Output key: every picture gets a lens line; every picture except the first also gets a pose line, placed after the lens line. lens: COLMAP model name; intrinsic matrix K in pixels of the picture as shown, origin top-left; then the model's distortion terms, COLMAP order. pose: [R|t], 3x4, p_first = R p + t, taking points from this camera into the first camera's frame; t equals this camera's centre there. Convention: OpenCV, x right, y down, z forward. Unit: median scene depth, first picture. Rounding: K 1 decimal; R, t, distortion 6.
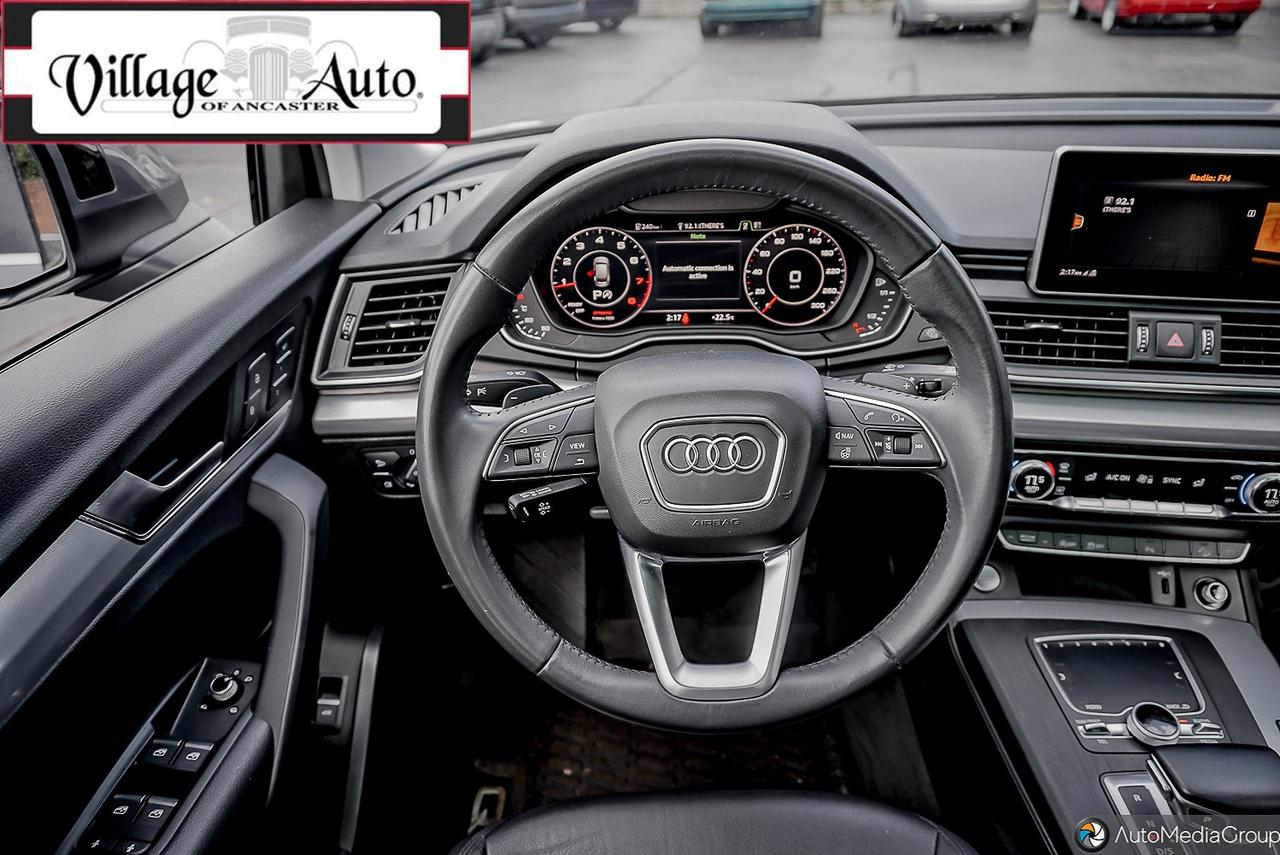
lens RADIAL K [[884.4, 0, 640.0], [0, 884.4, 427.5], [0, 0, 1]] dist [-0.006773, 0.004813]
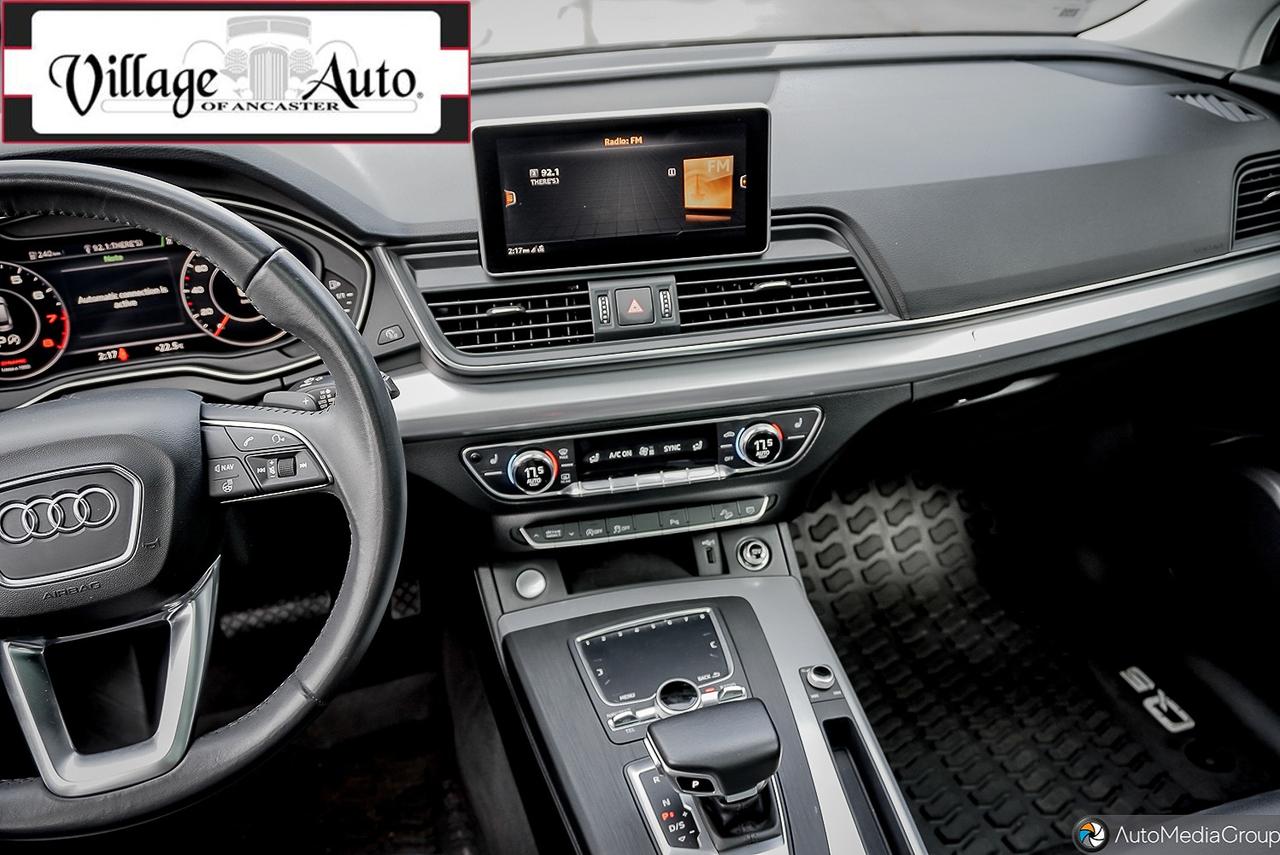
lens RADIAL K [[1065.5, 0, 640.0], [0, 1065.5, 427.5], [0, 0, 1]] dist [0.005673, 0.004087]
pose [[0.951880, -0.162798, 0.259657, 0.259507], [0.167507, 0.985863, 0.004043, 0.026099], [-0.256645, 0.039646, 0.965692, -0.119600]]
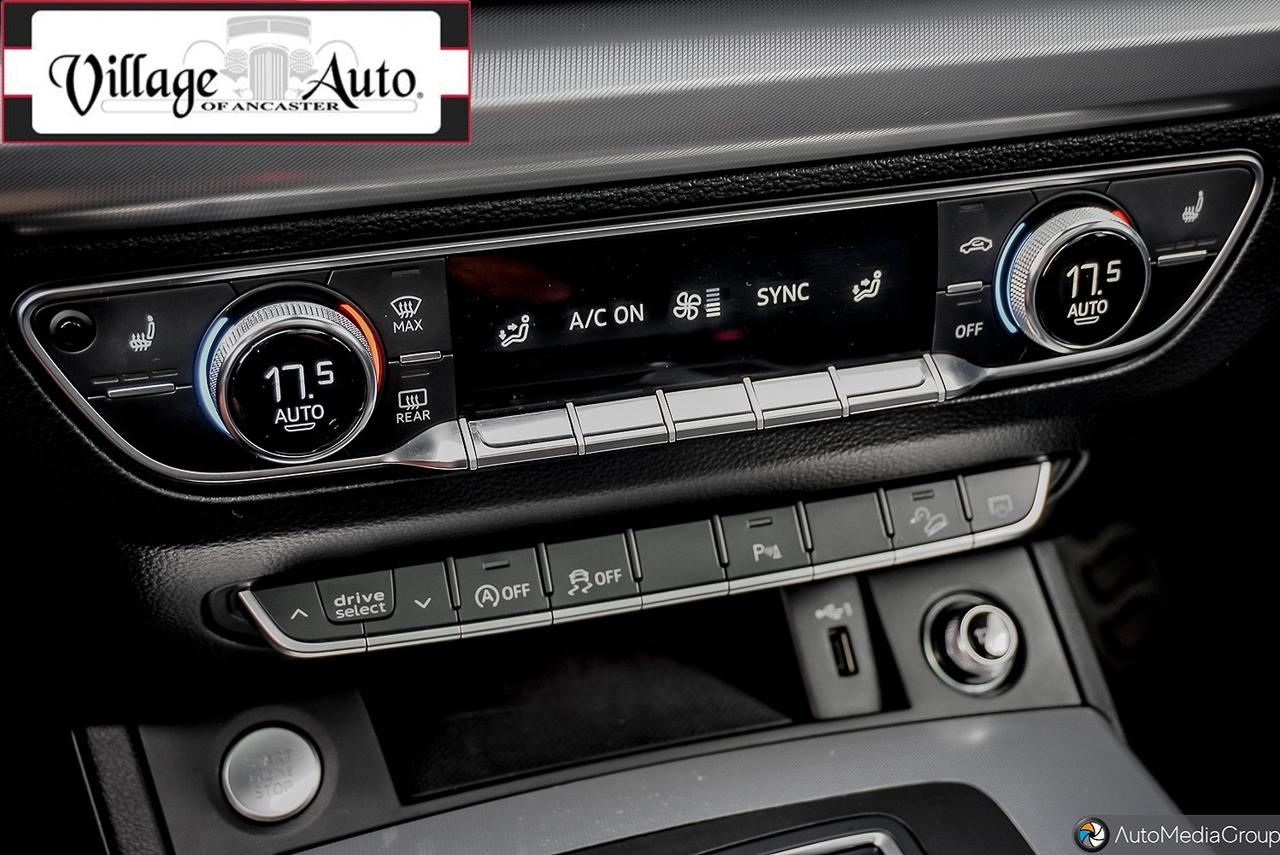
lens RADIAL K [[1864.4, 0, 640.0], [0, 1864.4, 427.5], [0, 0, 1]] dist [0.026306, 0.014006]
pose [[0.900887, -0.187938, 0.391256, 0.315071], [0.178331, 0.982071, 0.061116, 0.055417], [-0.395727, 0.014714, 0.918250, 0.465726]]
